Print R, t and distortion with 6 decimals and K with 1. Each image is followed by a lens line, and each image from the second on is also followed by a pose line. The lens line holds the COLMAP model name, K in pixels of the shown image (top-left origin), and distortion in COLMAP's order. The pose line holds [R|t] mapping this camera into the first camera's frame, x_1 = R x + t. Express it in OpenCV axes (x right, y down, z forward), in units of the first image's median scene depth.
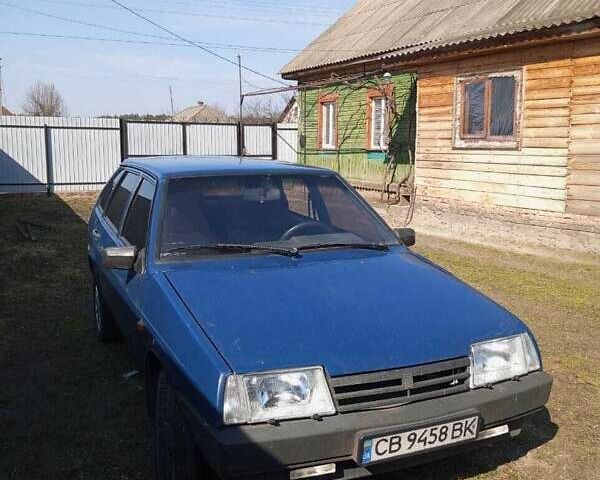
lens RADIAL K [[641.6, 0, 300.4], [0, 641.6, 240.3], [0, 0, 1]] dist [-0.009715, 0.000000]
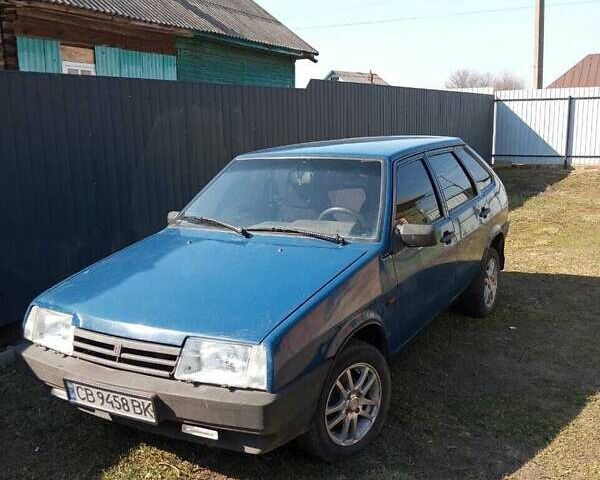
lens RADIAL K [[641.6, 0, 299.9], [0, 641.6, 239.5], [0, 0, 1]] dist [-0.009715, 0.000000]
pose [[0.605182, 0.124893, -0.786230, 1.188386], [-0.088326, 0.992053, 0.089602, -0.098626], [0.791172, 0.015220, 0.611404, 0.544673]]
